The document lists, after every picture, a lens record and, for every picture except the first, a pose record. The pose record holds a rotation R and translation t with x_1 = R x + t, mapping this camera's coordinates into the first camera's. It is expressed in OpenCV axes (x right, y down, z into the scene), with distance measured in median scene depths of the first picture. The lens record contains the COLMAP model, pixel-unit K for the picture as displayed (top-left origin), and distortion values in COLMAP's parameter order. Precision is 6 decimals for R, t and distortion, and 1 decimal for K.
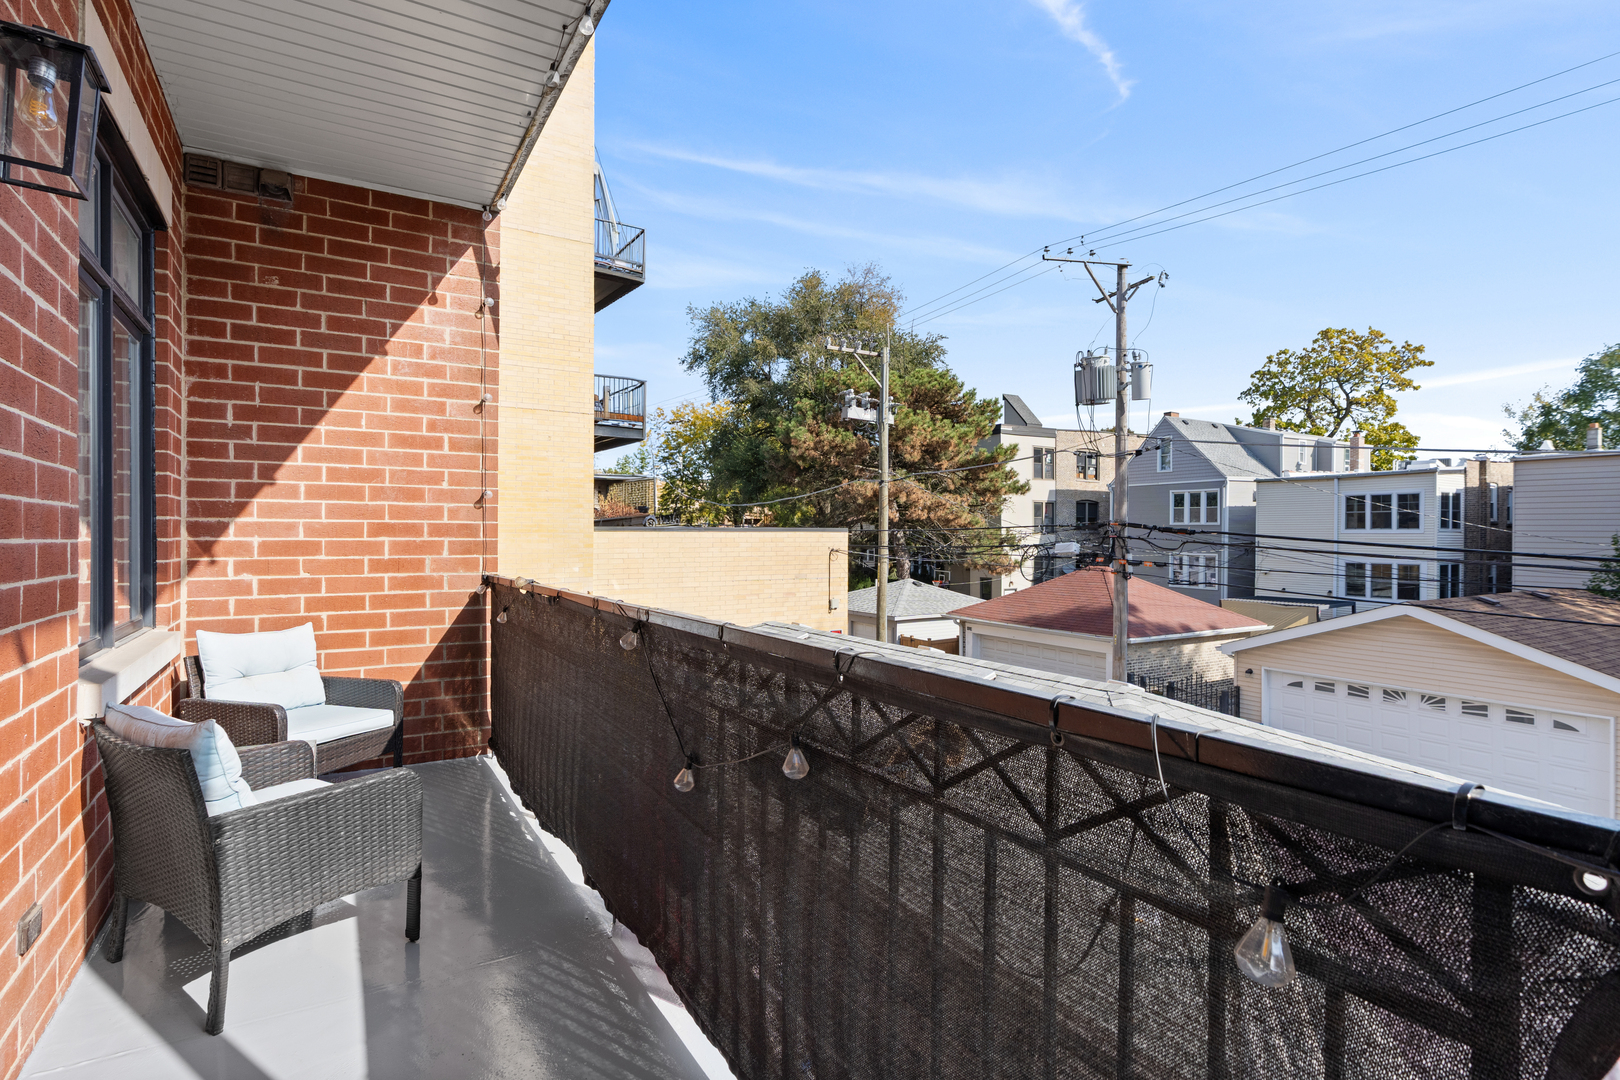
lens RADIAL K [[780.1, 0, 805.0], [0, 780.1, 532.6], [0, 0, 1]] dist [0.001579, -0.001362]
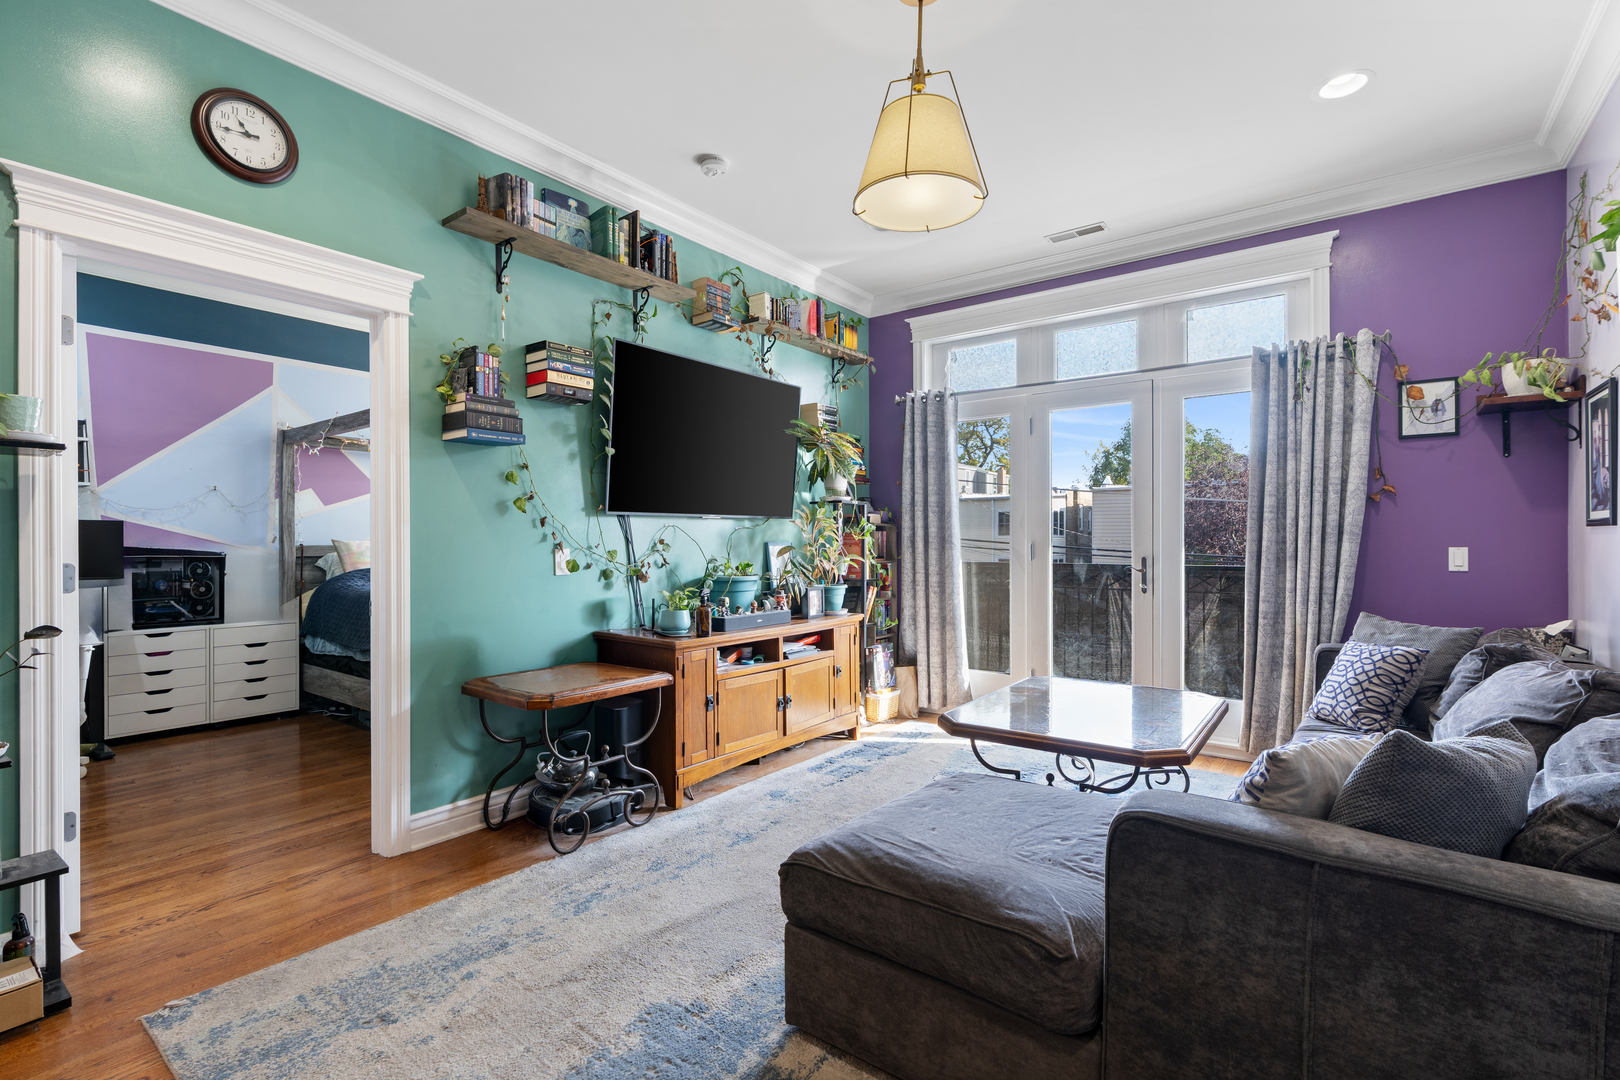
lens RADIAL K [[732.2, 0, 810.4], [0, 732.2, 546.7], [0, 0, 1]] dist [-0.004010, -0.000269]
pose [[0.930241, -0.015356, 0.366628, -0.131003], [0.013414, 0.999879, 0.007843, 0.001831], [-0.366704, -0.002377, 0.930335, -0.134318]]
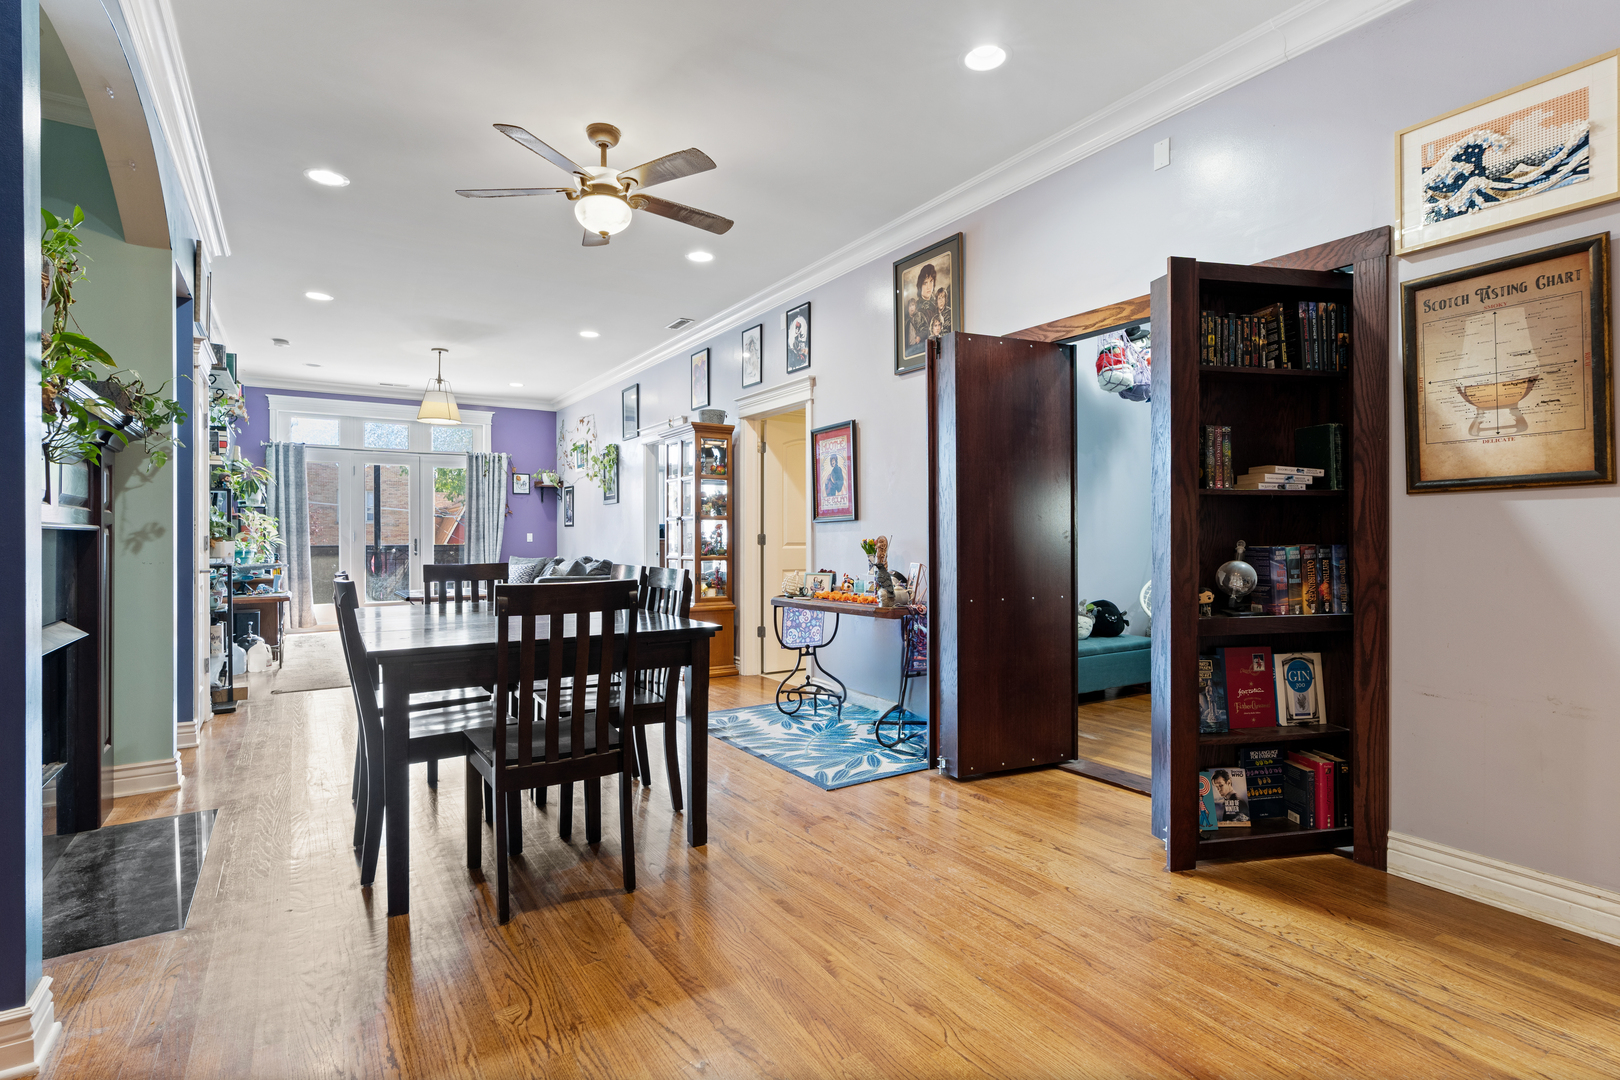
lens RADIAL K [[780.1, 0, 810.3], [0, 780.1, 541.0], [0, 0, 1]] dist [0.001579, -0.001362]
pose [[-0.034212, -0.014454, 0.999310, -3.006481], [0.009089, 0.999850, 0.014773, 0.024817], [-0.999373, 0.009588, -0.034076, -0.730493]]
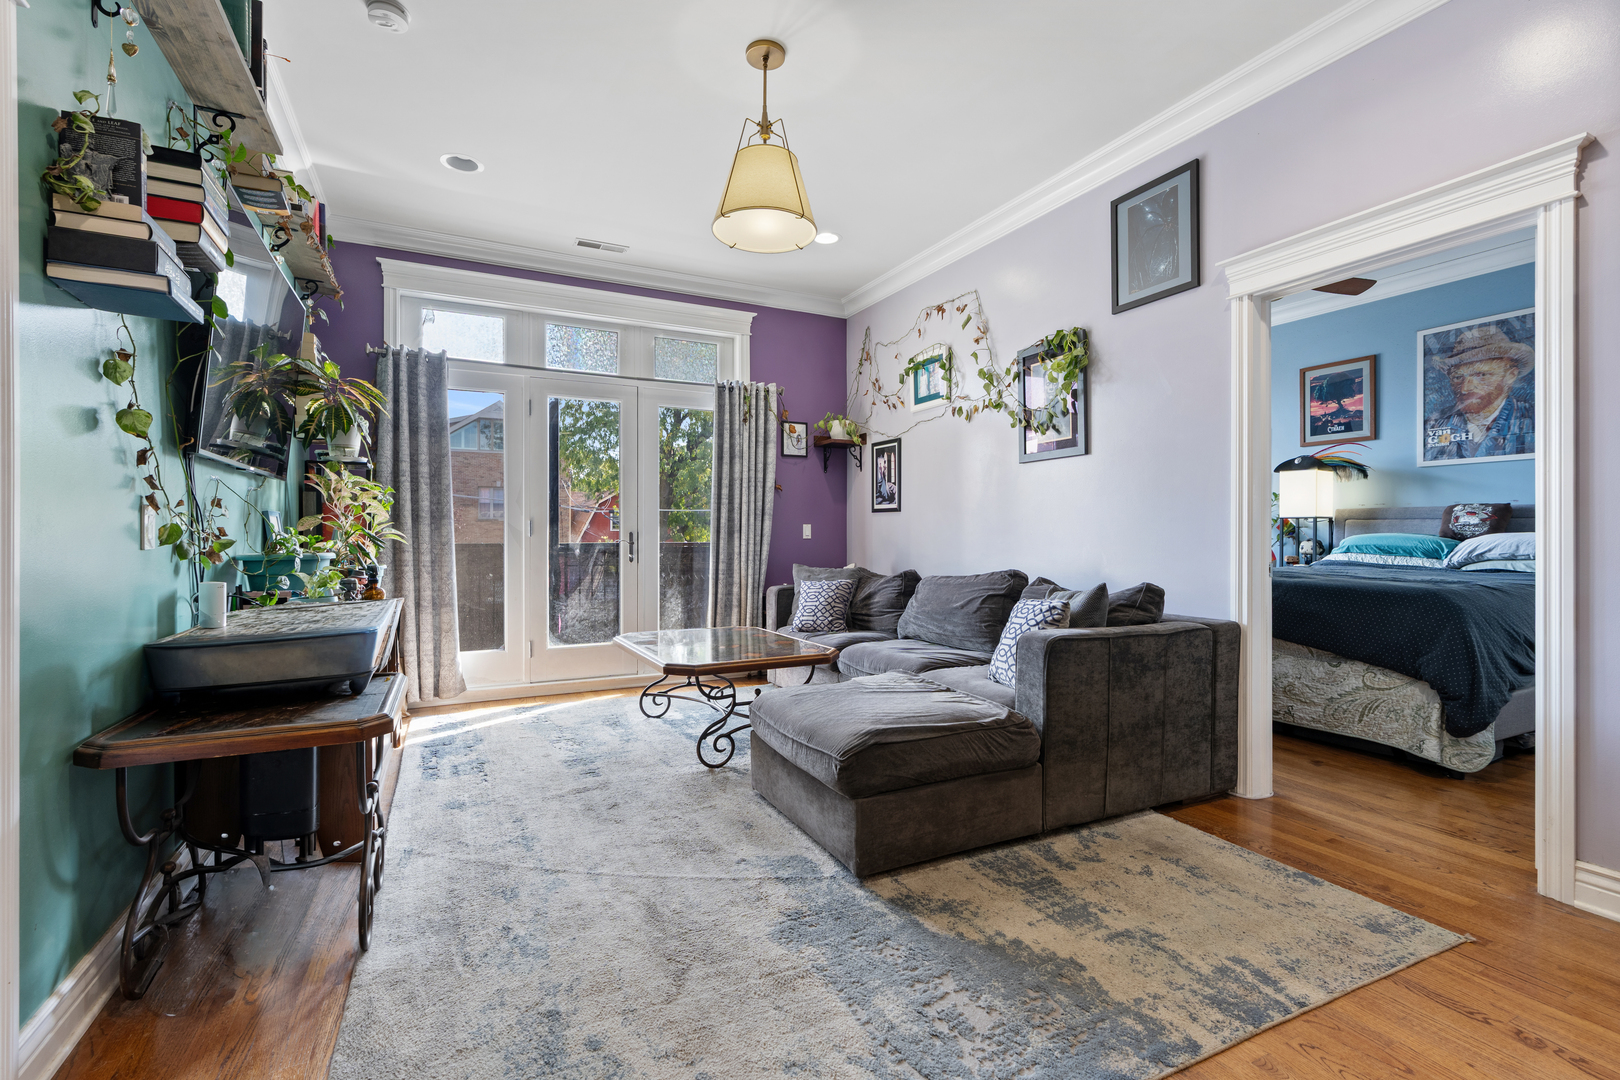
lens RADIAL K [[732.2, 0, 790.1], [0, 732.2, 537.6], [0, 0, 1]] dist [-0.004010, -0.000269]
pose [[0.092587, -0.013819, 0.995609, -0.844884], [0.005318, 0.999896, 0.013384, 0.043286], [-0.995690, 0.004056, 0.092651, 0.584506]]
